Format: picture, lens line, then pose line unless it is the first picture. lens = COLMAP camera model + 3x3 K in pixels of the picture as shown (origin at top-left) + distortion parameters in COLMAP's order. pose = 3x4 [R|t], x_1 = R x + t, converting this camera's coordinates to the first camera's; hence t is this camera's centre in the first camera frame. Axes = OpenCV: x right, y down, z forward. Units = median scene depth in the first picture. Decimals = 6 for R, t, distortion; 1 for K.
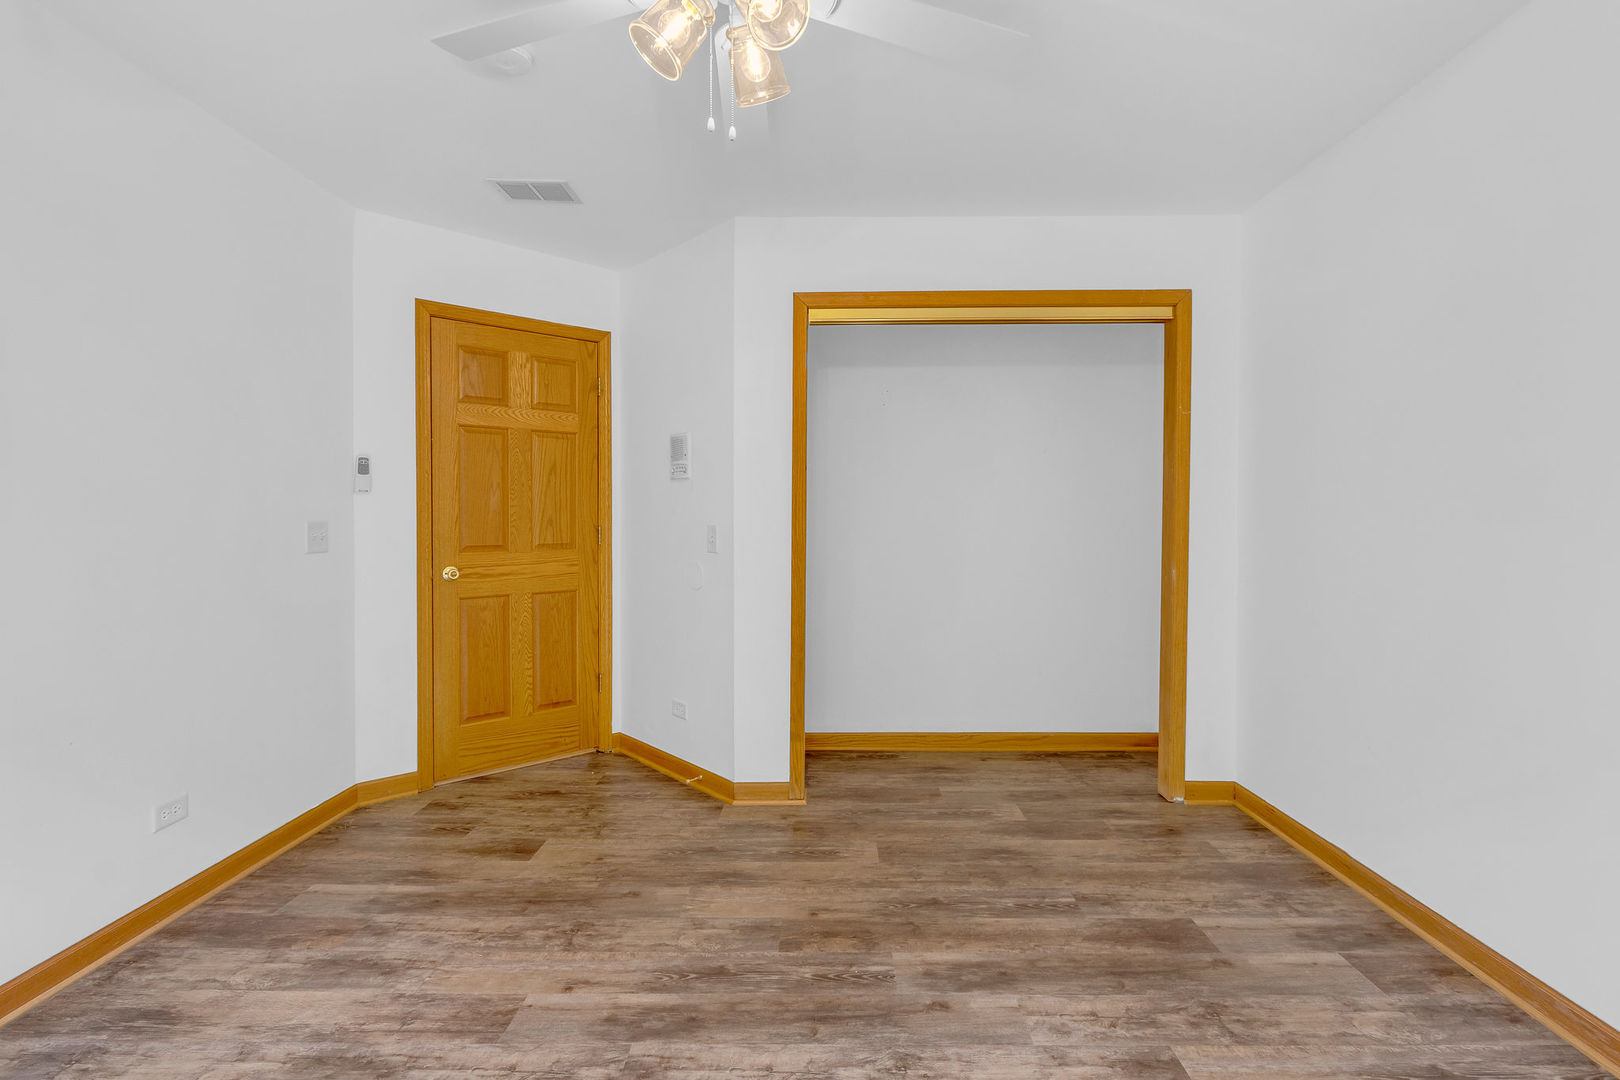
lens RADIAL K [[768.4, 0, 812.3], [0, 768.4, 534.3], [0, 0, 1]] dist [-0.017460, -0.000352]
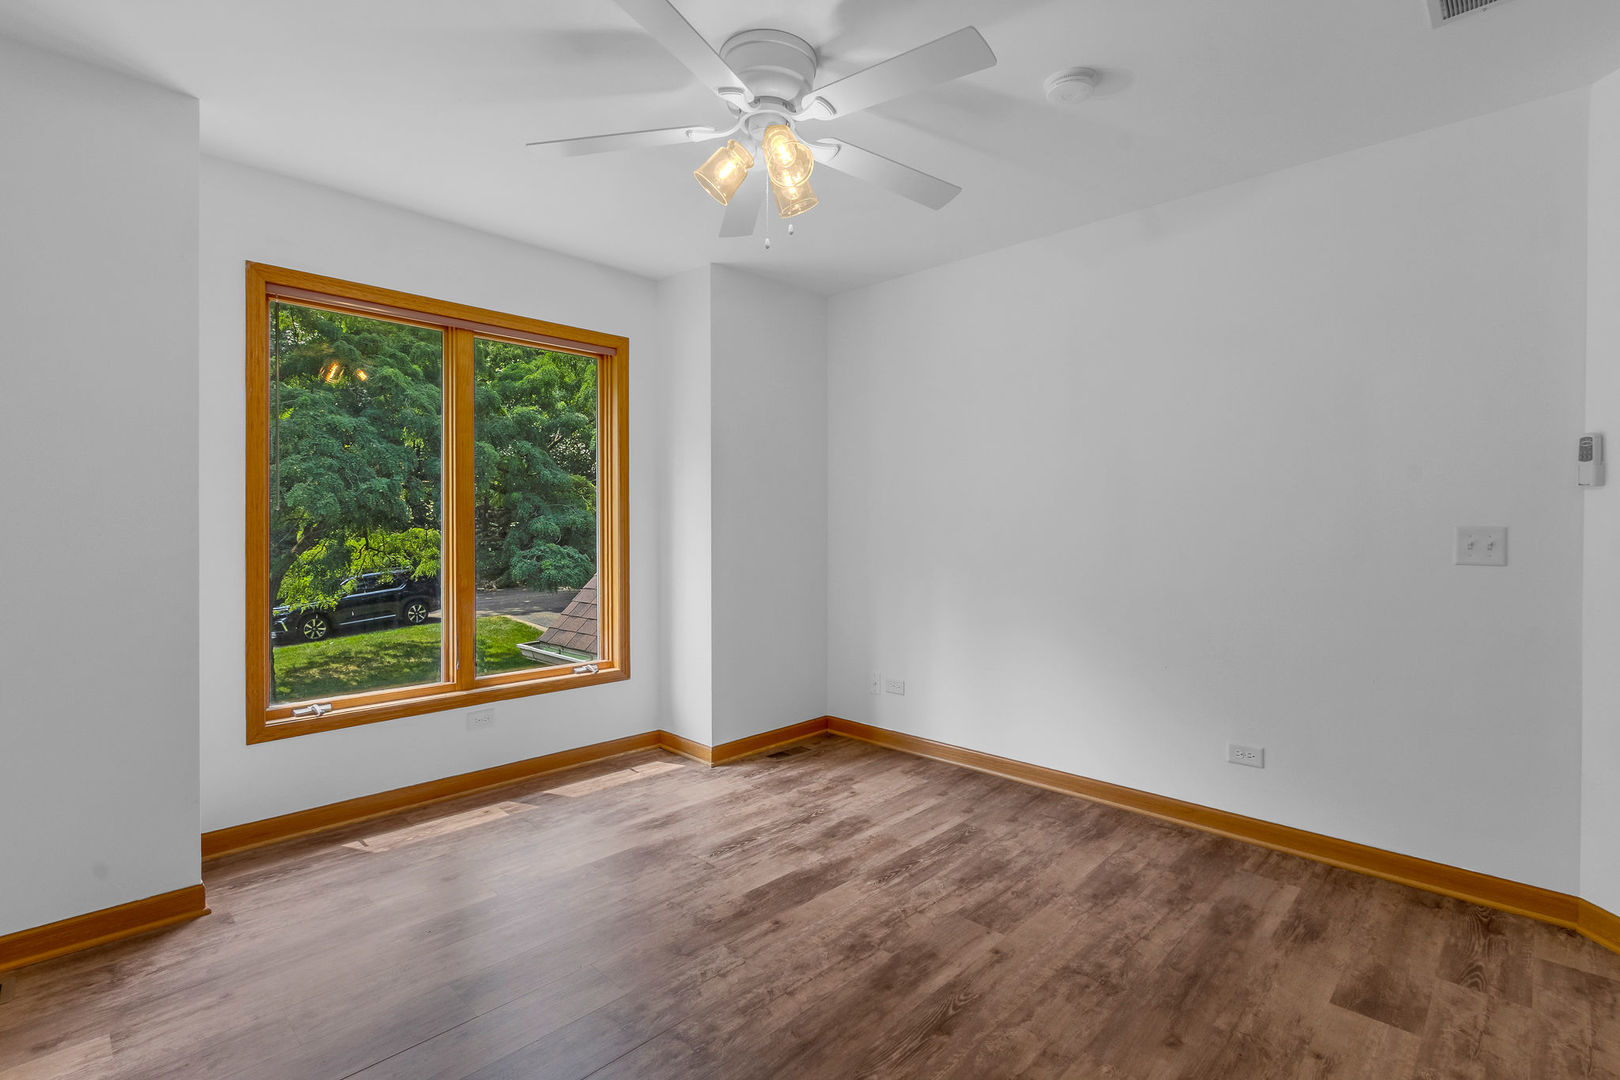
lens RADIAL K [[768.4, 0, 813.7], [0, 768.4, 532.4], [0, 0, 1]] dist [-0.017460, -0.000352]
pose [[-0.690336, 0.010401, -0.723414, 0.586507], [-0.022334, 0.999114, 0.035678, -0.032407], [0.723144, 0.040787, -0.689492, 1.404195]]
